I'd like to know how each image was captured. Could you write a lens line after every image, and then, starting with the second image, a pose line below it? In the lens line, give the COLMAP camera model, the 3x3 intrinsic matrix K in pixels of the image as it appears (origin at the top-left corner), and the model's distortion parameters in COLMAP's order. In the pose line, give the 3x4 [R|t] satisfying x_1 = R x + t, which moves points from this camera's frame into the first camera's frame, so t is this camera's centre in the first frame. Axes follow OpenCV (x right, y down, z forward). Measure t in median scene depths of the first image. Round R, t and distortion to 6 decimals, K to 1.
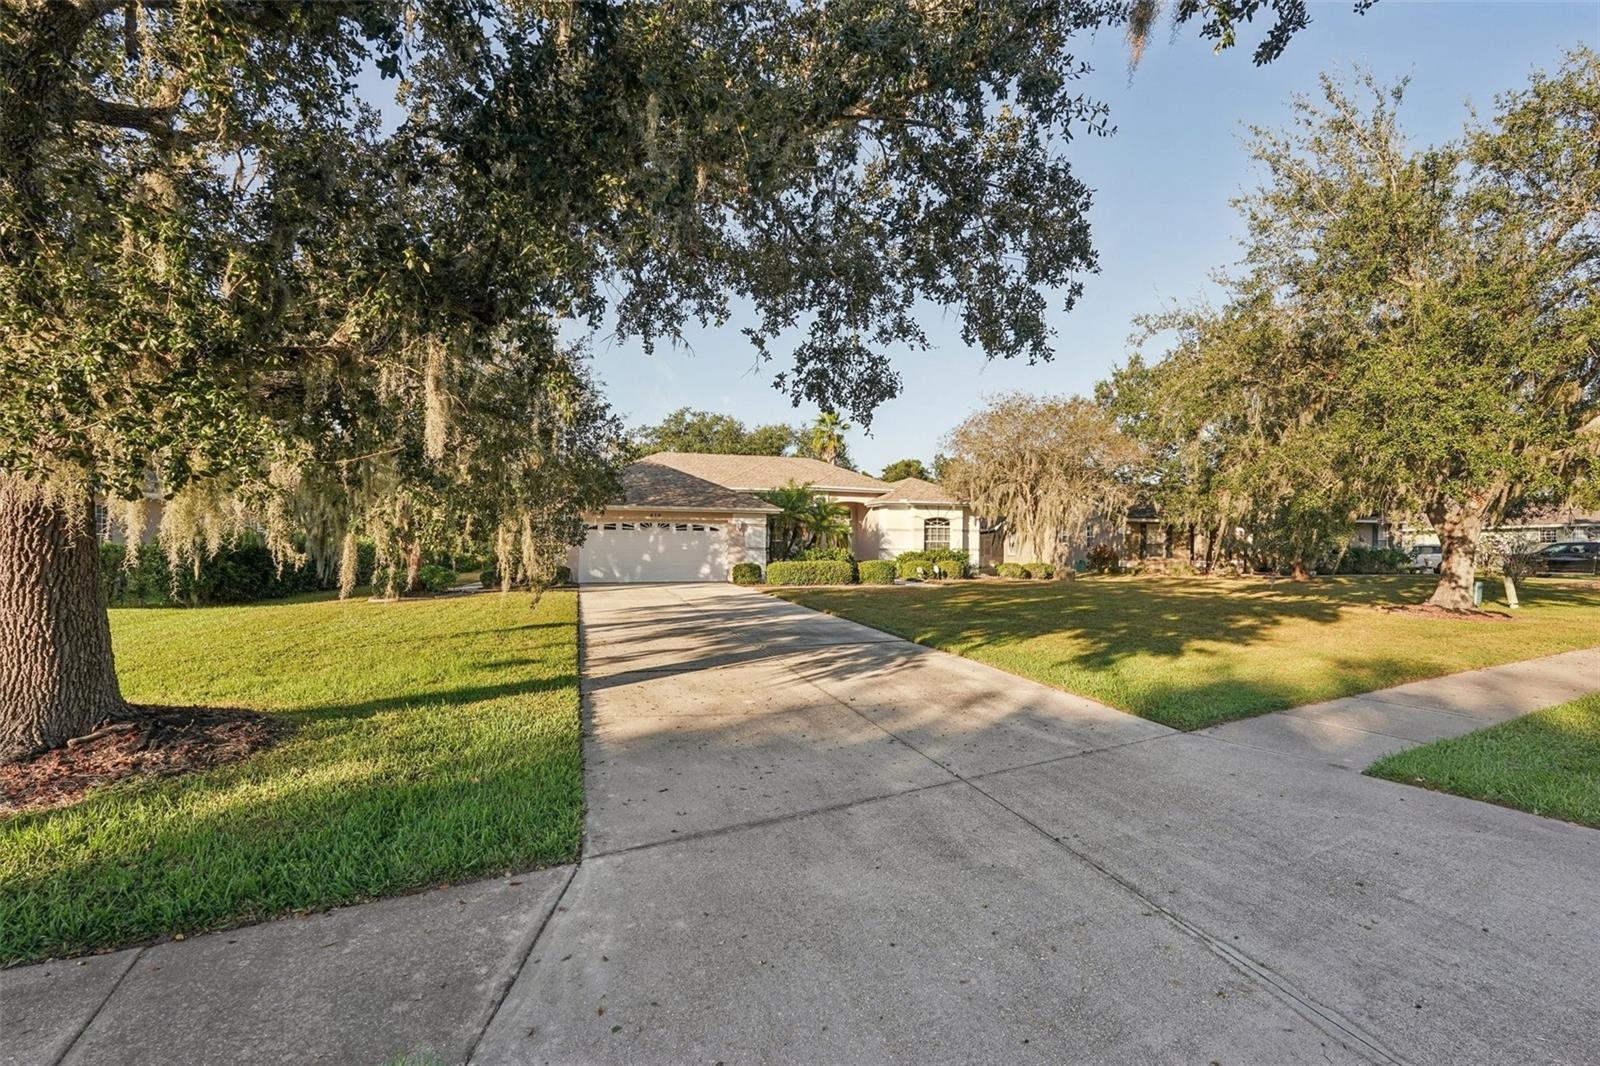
lens RADIAL K [[719.4, 0, 799.6], [0, 719.4, 541.0], [0, 0, 1]] dist [-0.003684, -0.000140]
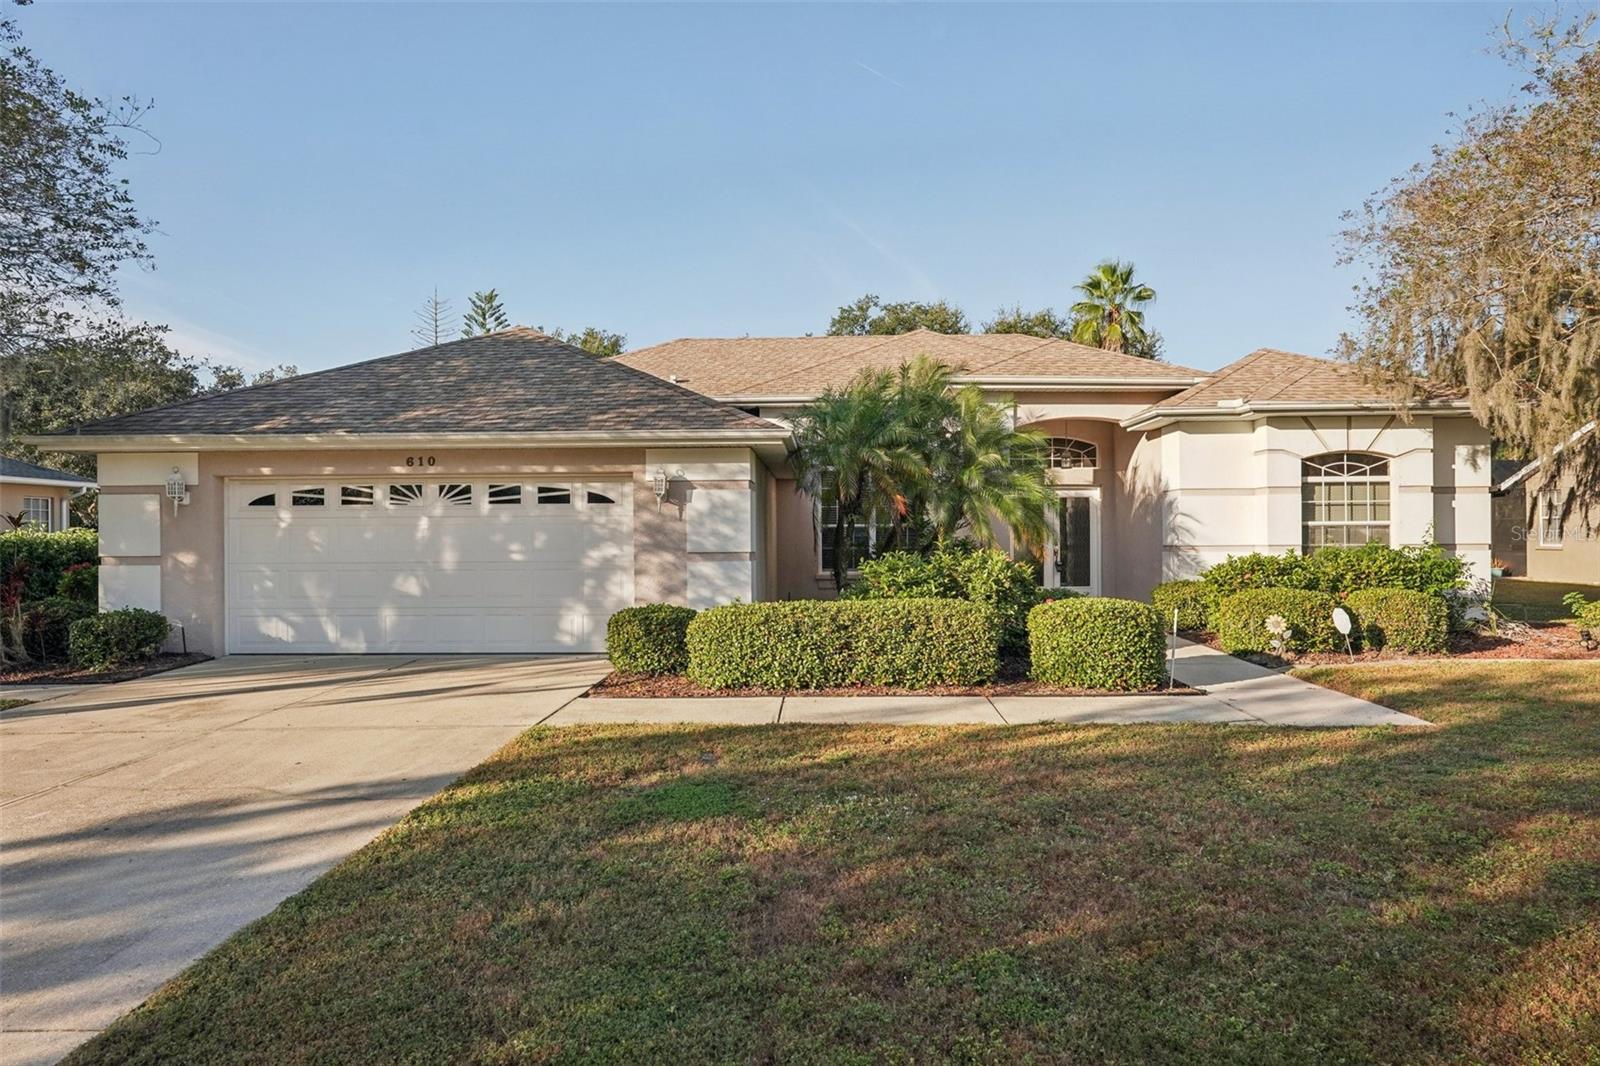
lens RADIAL K [[1019.3, 0, 800.3], [0, 1019.3, 522.7], [0, 0, 1]] dist [0.024321, 0.000146]
pose [[0.953442, -0.013827, -0.301260, 0.095684], [0.014823, 0.999890, 0.001019, -0.003759], [0.301213, -0.005437, 0.953542, 0.481781]]
